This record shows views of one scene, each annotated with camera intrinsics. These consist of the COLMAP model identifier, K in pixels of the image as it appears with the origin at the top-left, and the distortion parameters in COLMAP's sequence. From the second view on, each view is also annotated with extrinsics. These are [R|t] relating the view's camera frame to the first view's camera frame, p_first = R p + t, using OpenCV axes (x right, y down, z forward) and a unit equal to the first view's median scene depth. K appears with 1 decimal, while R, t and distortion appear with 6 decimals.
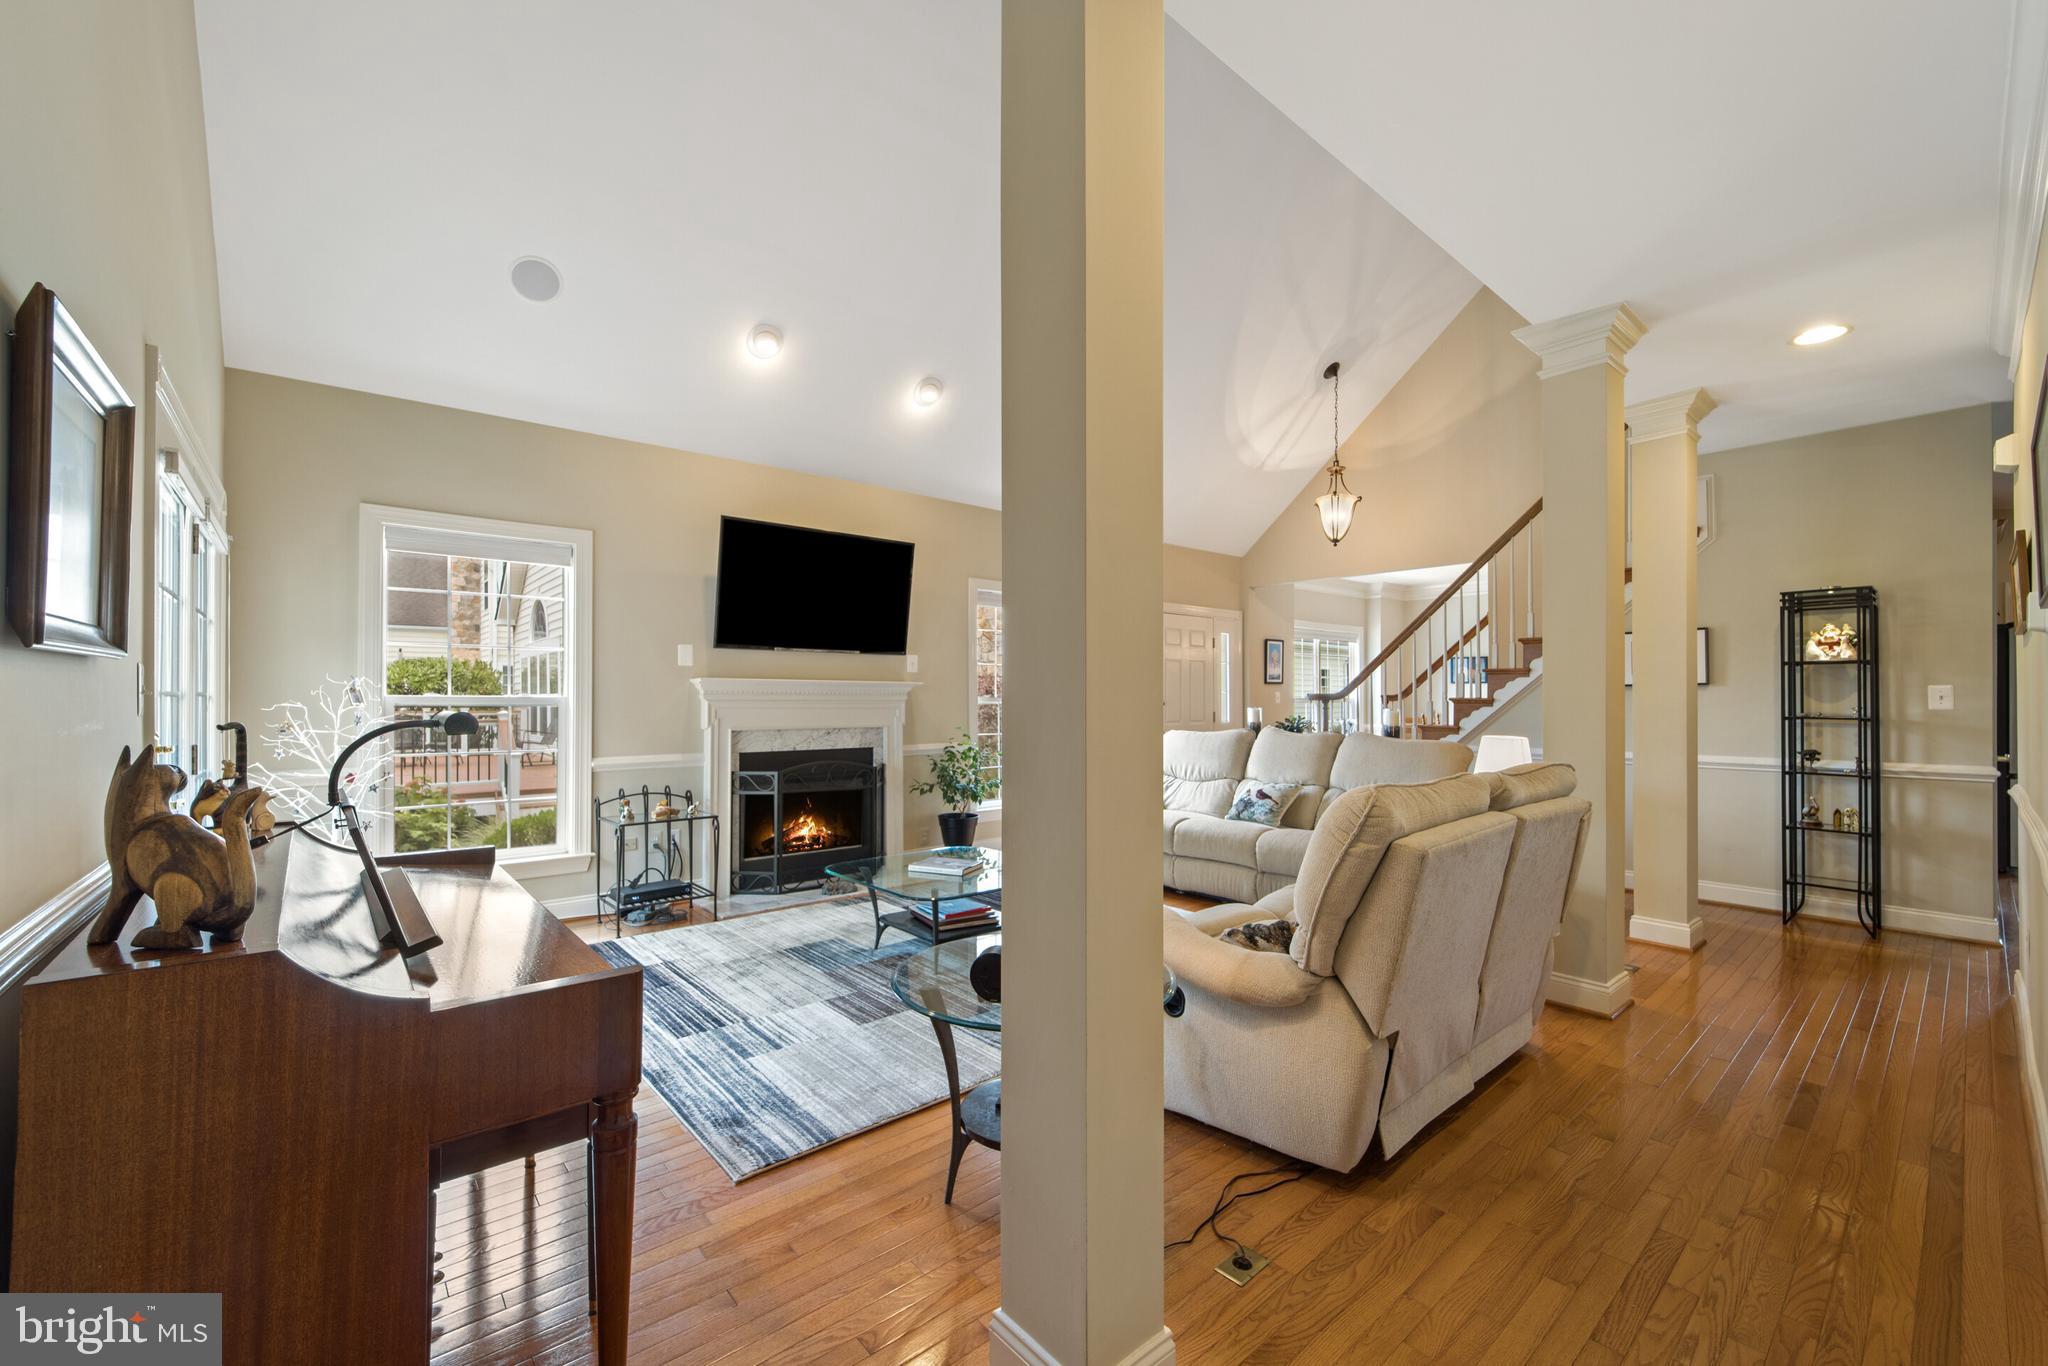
lens RADIAL K [[818.3, 0, 1022.1], [0, 818.3, 701.5], [0, 0, 1]] dist [0.000541, -0.000205]
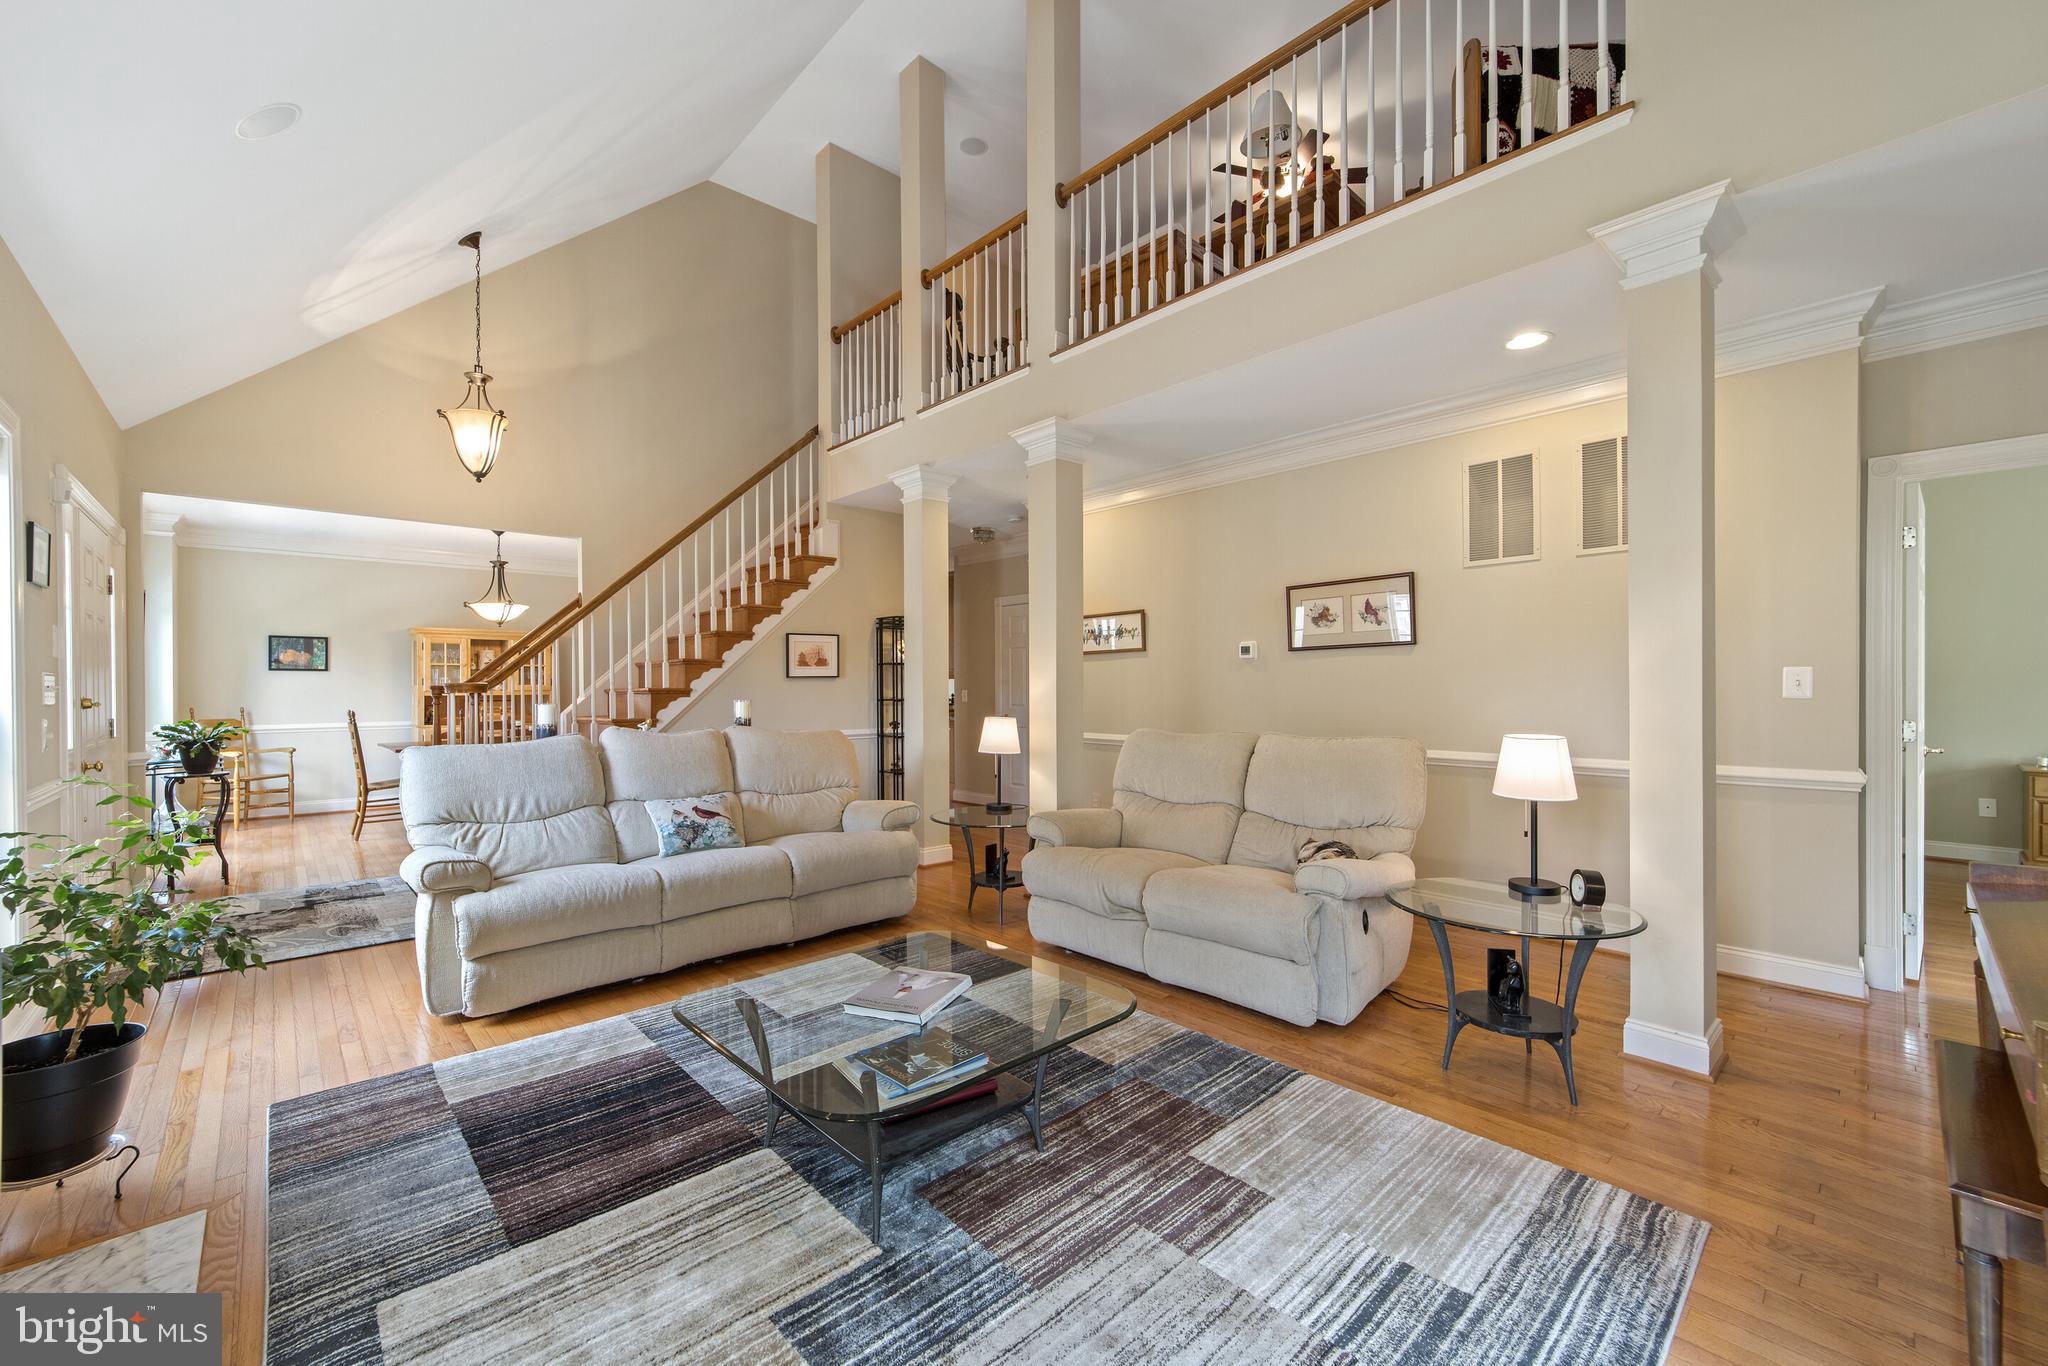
lens RADIAL K [[818.3, 0, 1026.3], [0, 818.3, 694.3], [0, 0, 1]] dist [0.000541, -0.000205]
pose [[-0.039567, -0.010135, 0.999166, -0.507644], [0.005411, 0.999932, 0.010357, -0.004974], [-0.999202, 0.005816, -0.039510, 0.745130]]
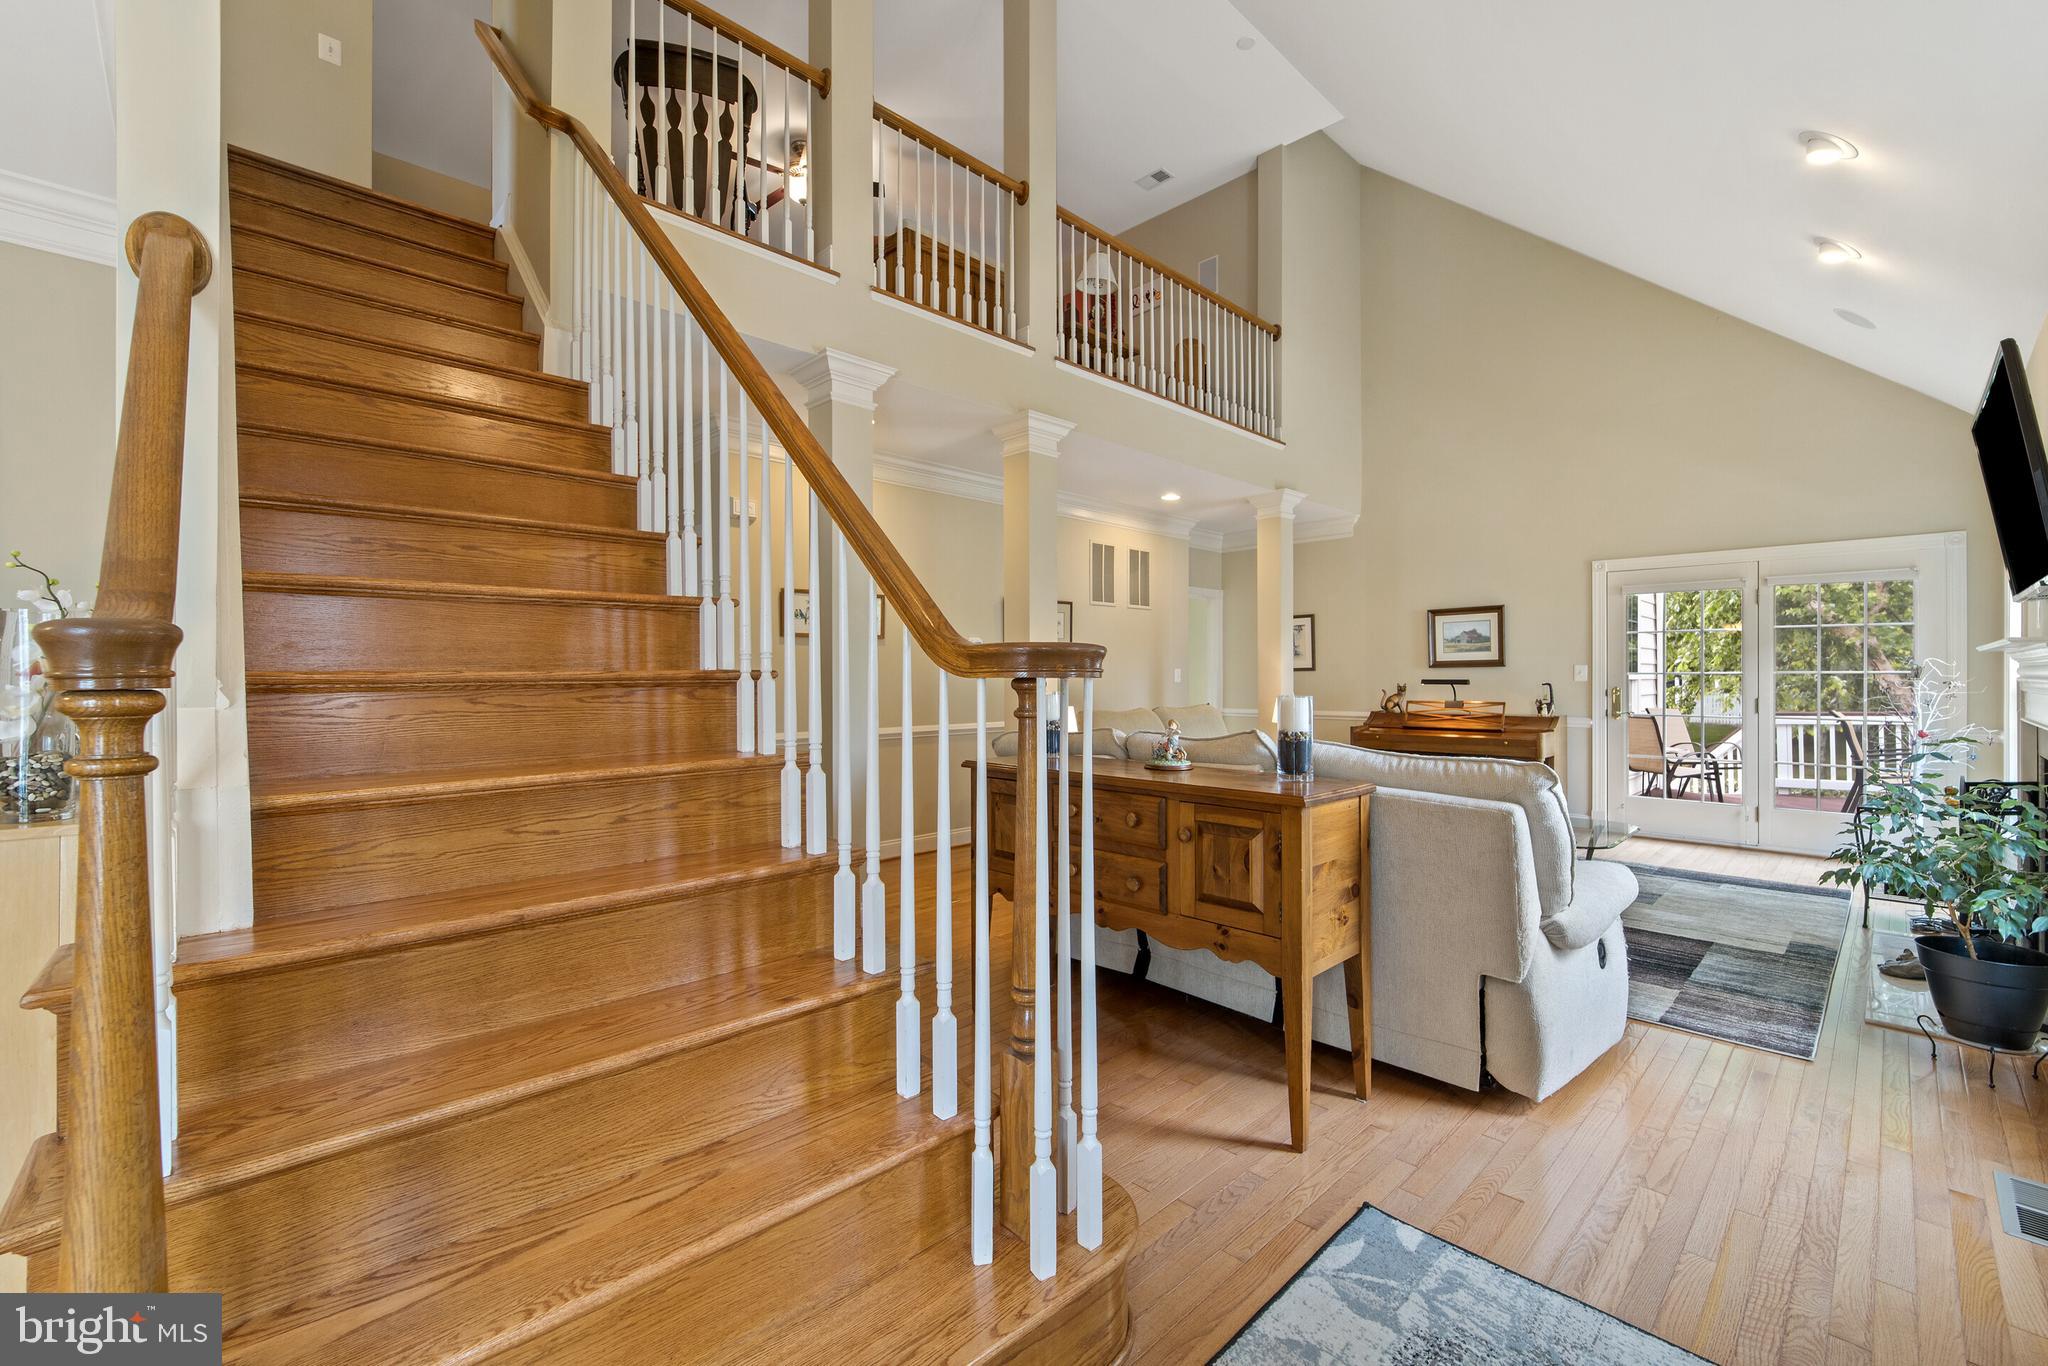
lens RADIAL K [[818.3, 0, 1034.4], [0, 818.3, 680.4], [0, 0, 1]] dist [0.000541, -0.000205]
pose [[-0.997648, -0.002807, -0.068483, 0.521361], [-0.002938, 0.999994, 0.001815, 0.005034], [0.068478, 0.002012, -0.997651, 1.660722]]
